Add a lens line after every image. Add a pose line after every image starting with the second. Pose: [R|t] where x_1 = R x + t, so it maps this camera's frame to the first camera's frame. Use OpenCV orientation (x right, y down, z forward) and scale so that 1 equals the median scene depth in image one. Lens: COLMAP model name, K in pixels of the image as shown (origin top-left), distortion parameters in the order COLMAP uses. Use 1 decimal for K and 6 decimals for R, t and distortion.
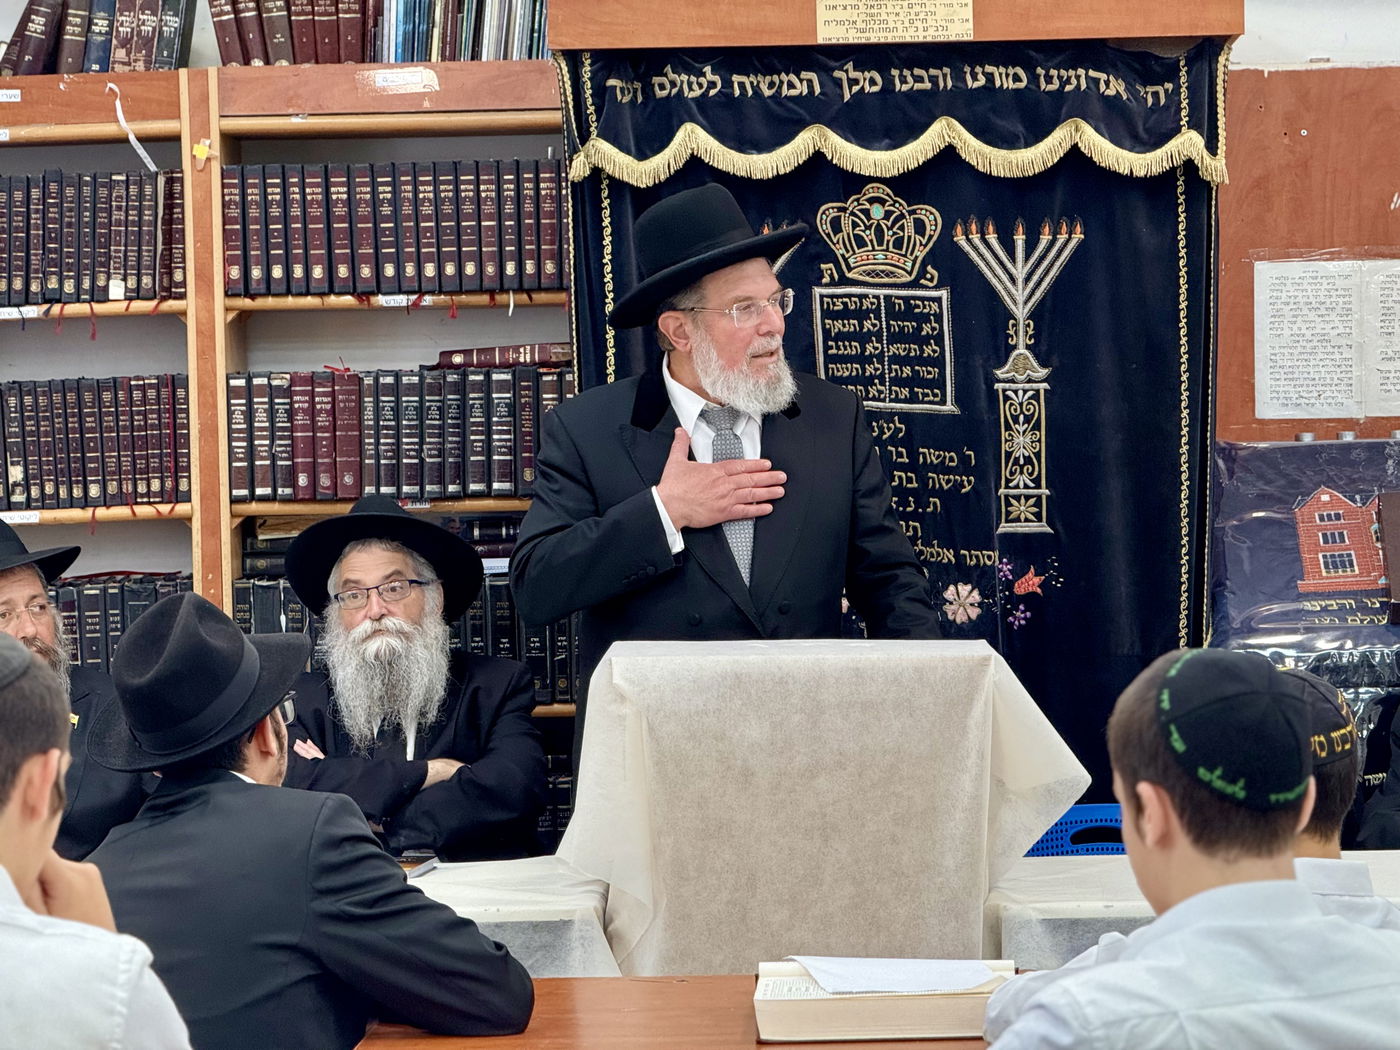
lens RADIAL K [[4857.4, 0, 700.0], [0, 4857.4, 525.0], [0, 0, 1]] dist [0.217963, 0.911606]
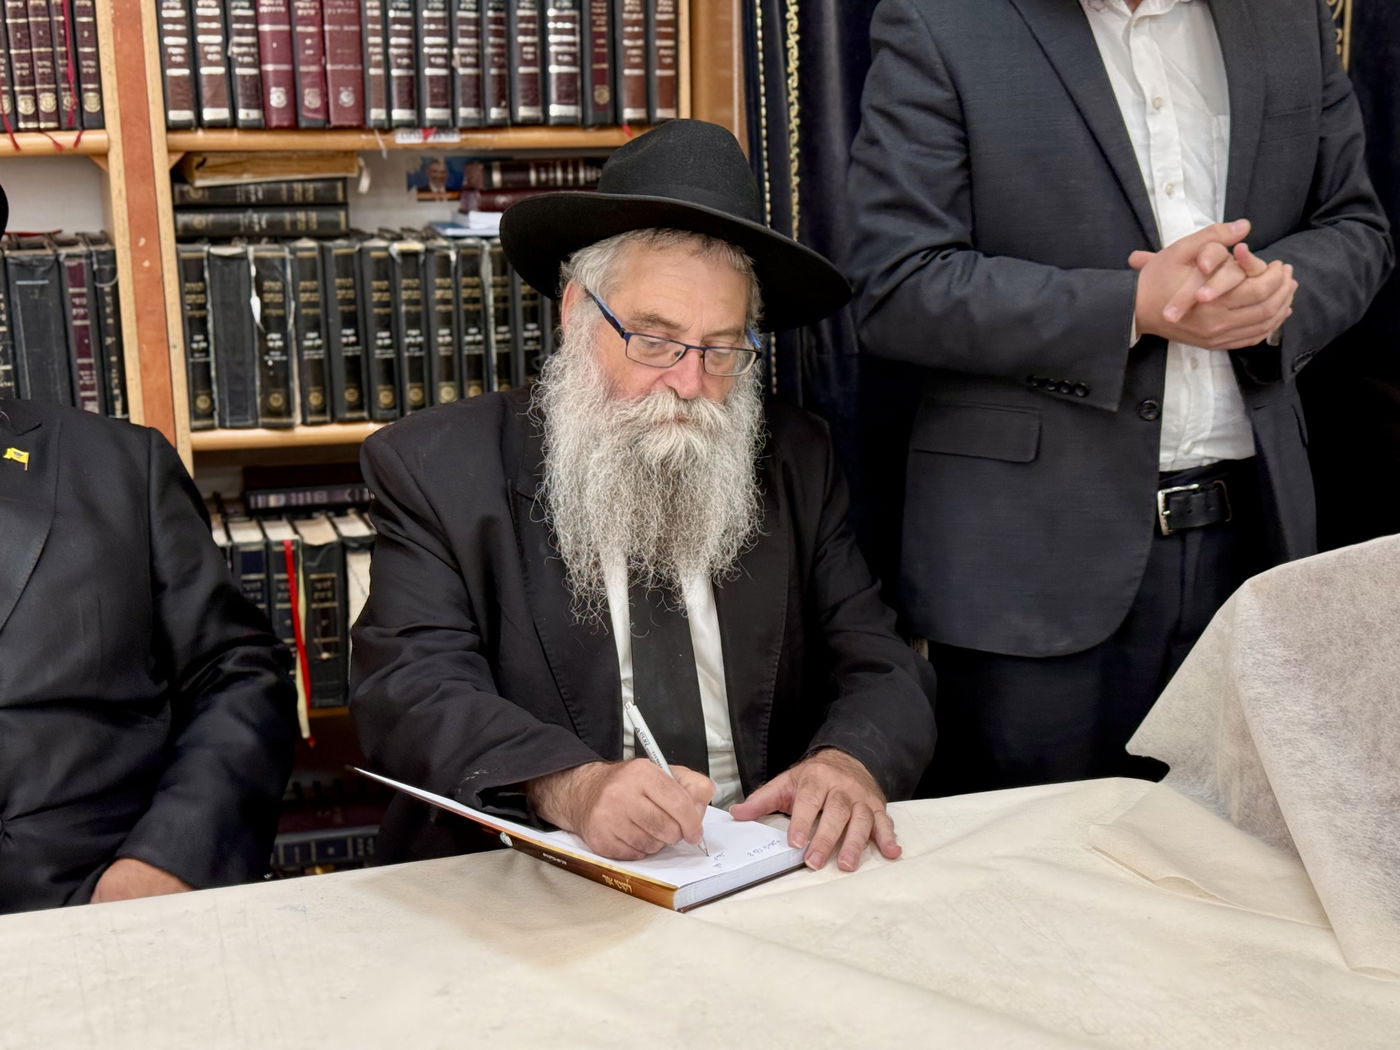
lens RADIAL K [[1942.4, 0, 704.3], [0, 1942.4, 527.4], [0, 0, 1]] dist [0.198000, -0.480453]
pose [[0.944536, -0.061938, 0.322513, -0.122087], [0.003778, 0.984038, 0.177917, 0.001154], [-0.328385, -0.166831, 0.929694, 0.738156]]
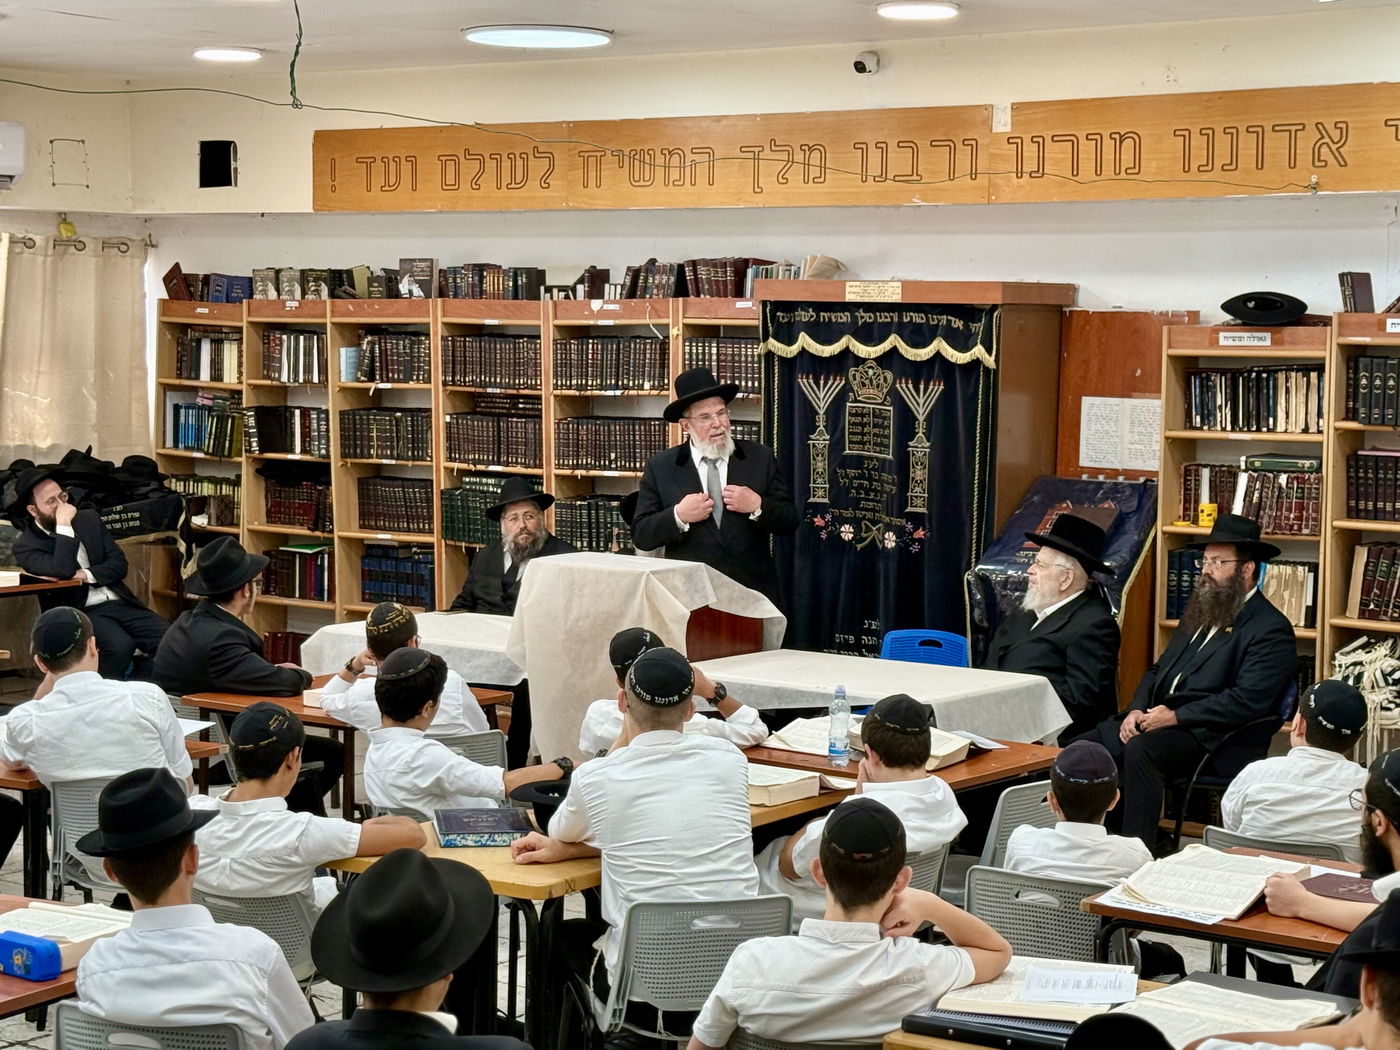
lens RADIAL K [[2654.8, 0, 715.0], [0, 2654.8, 526.8], [0, 0, 1]] dist [0.066747, 0.535446]
pose [[0.827072, 0.079794, -0.556404, 0.697120], [-0.044472, 0.996059, 0.076740, -0.085091], [0.560335, -0.038725, 0.827361, -0.114520]]
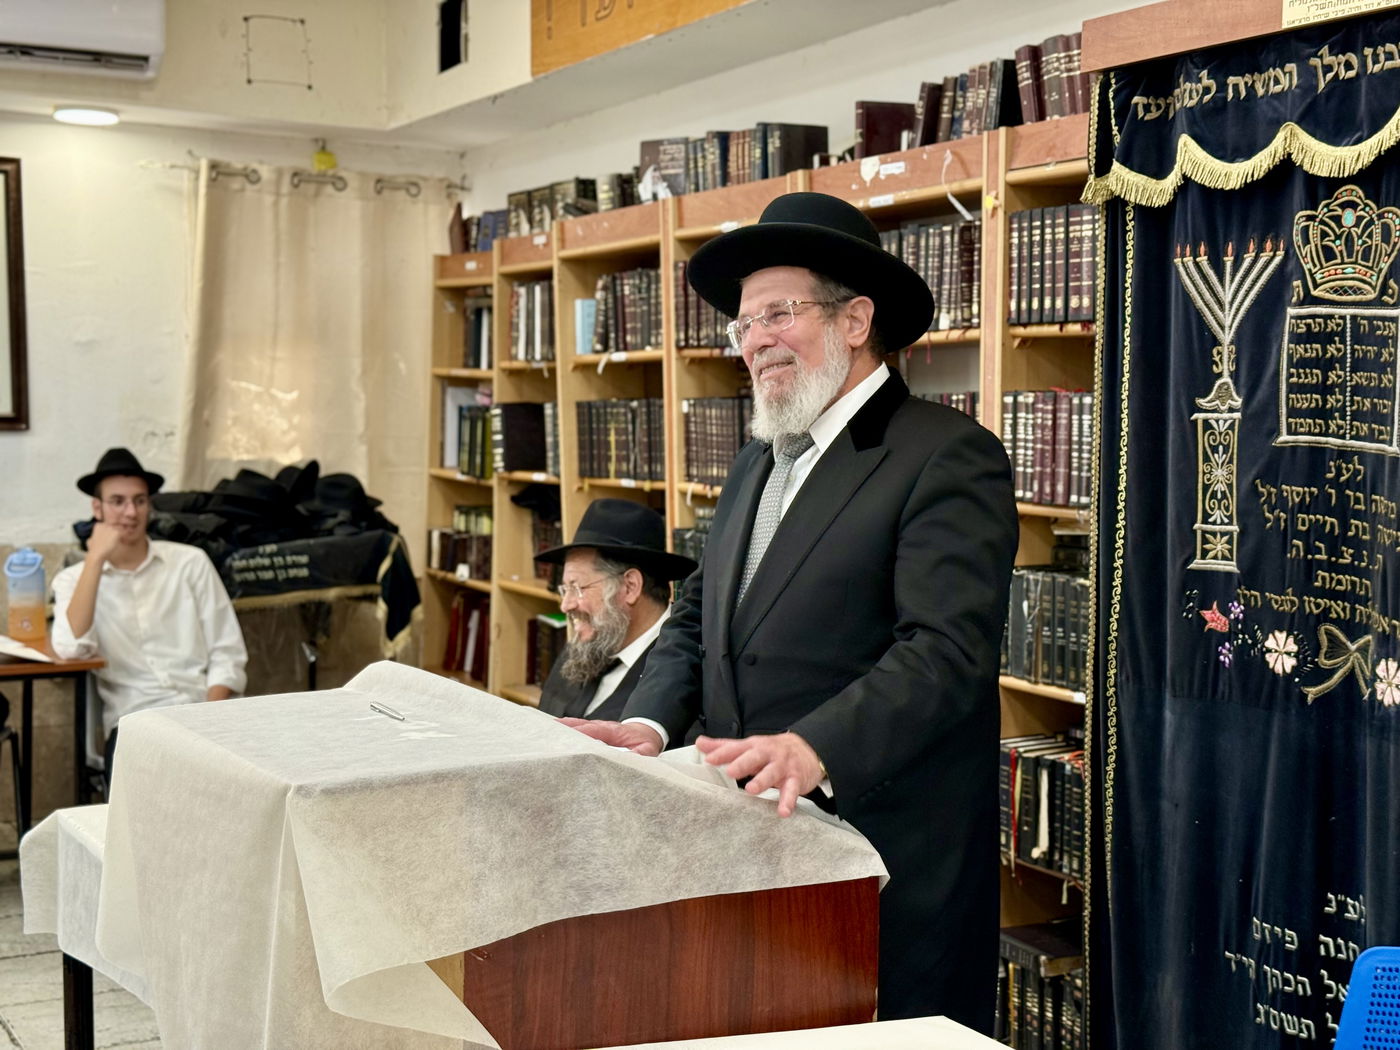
lens RADIAL K [[1942.4, 0, 704.3], [0, 1942.4, 527.4], [0, 0, 1]] dist [0.198000, -0.480453]
pose [[0.521318, 0.080587, -0.849549, 0.278482], [-0.040357, 0.996745, 0.069786, -0.029484], [0.852408, -0.002095, 0.522874, 0.717138]]
